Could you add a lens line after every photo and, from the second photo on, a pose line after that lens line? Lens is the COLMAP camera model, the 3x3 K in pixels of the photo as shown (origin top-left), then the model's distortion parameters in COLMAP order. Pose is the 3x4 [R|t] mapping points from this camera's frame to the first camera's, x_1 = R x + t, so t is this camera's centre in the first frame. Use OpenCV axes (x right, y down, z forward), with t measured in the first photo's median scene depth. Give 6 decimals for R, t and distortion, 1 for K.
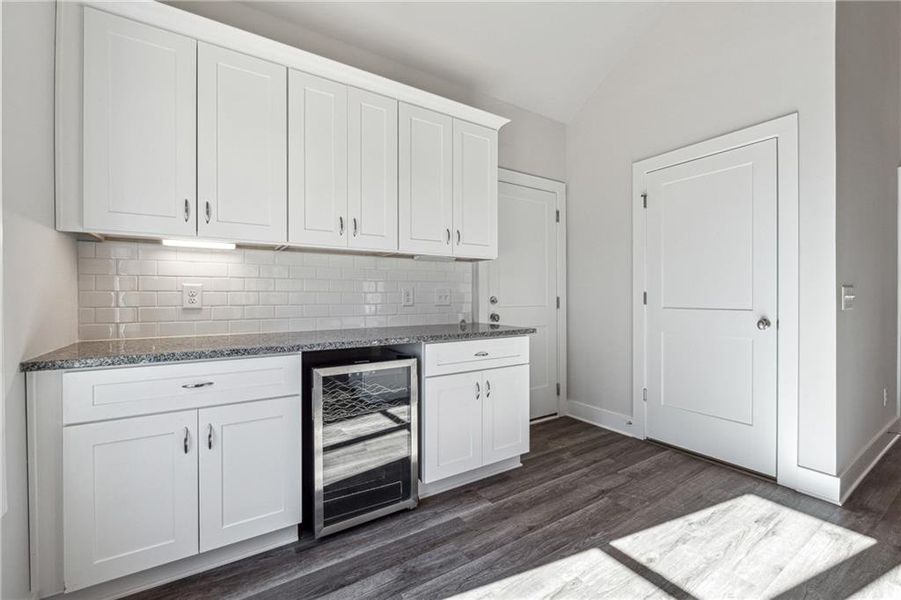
lens RADIAL K [[384.3, 0, 453.0], [0, 384.3, 297.9], [0, 0, 1]] dist [-0.006512, -0.001293]
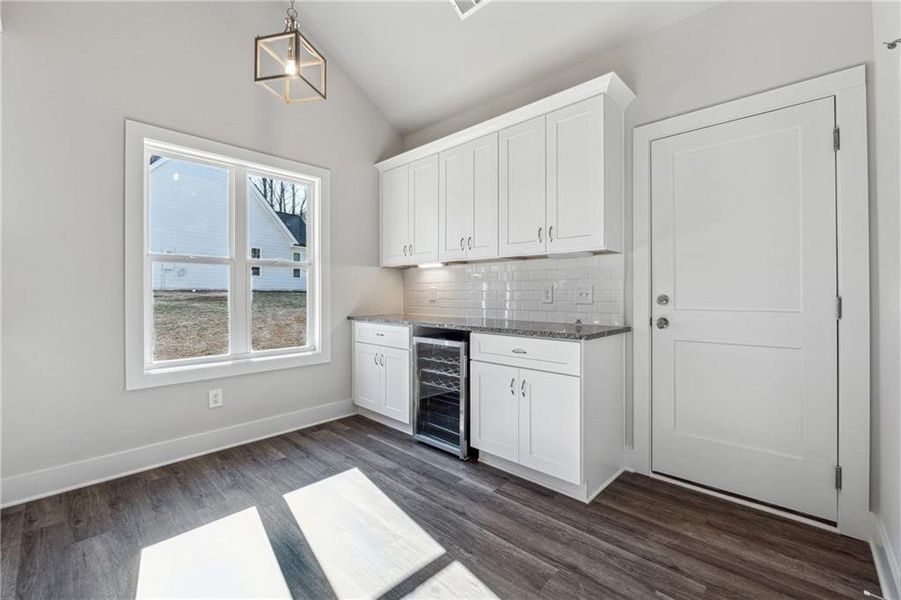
lens RADIAL K [[384.3, 0, 454.8], [0, 384.3, 291.1], [0, 0, 1]] dist [-0.006512, -0.001293]
pose [[0.225409, -0.006613, -0.974242, 1.053764], [-0.006603, 0.999944, -0.008316, -0.002216], [0.974242, 0.008307, 0.225353, 0.628924]]
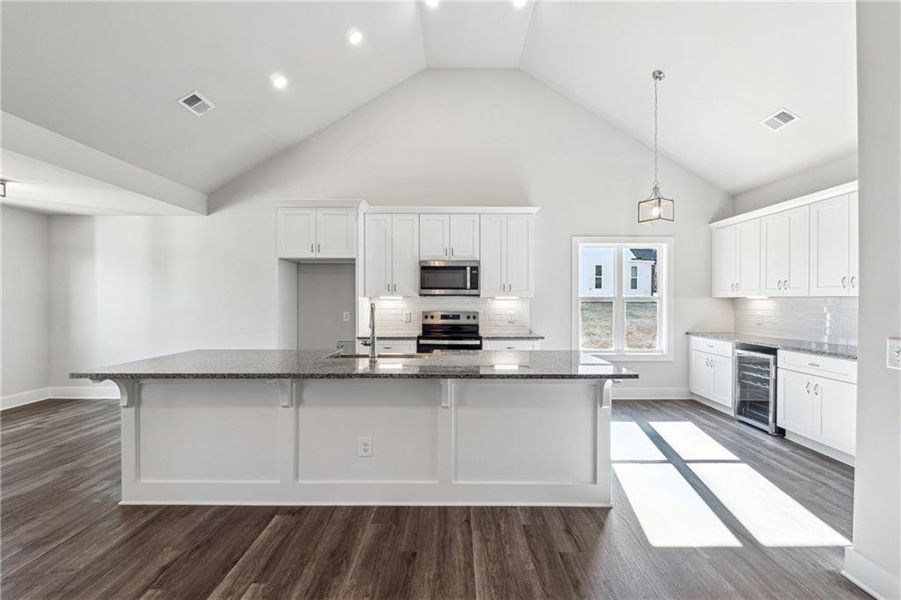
lens RADIAL K [[384.3, 0, 457.3], [0, 384.3, 301.6], [0, 0, 1]] dist [-0.006512, -0.001293]
pose [[-0.551819, 0.001478, -0.833962, 2.156452], [-0.010786, 0.999902, 0.008910, -0.101205], [0.833894, 0.013912, -0.551750, 0.680847]]
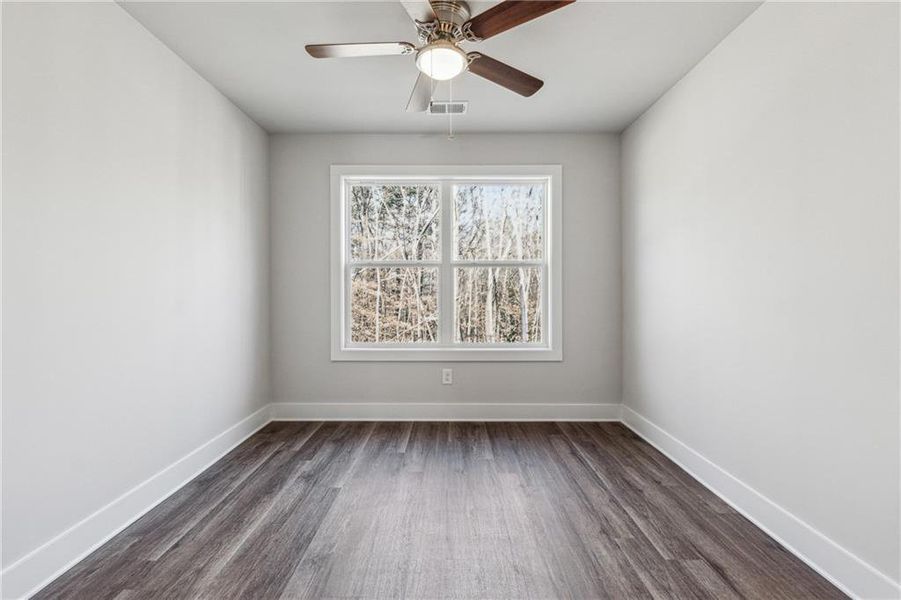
lens RADIAL K [[384.3, 0, 453.1], [0, 384.3, 295.4], [0, 0, 1]] dist [-0.006512, -0.001293]
pose [[-0.551465, 0.015612, -0.834052, 0.939629], [-0.013573, 0.999525, 0.027683, -0.023983], [0.834088, 0.026587, -0.550991, 0.967713]]
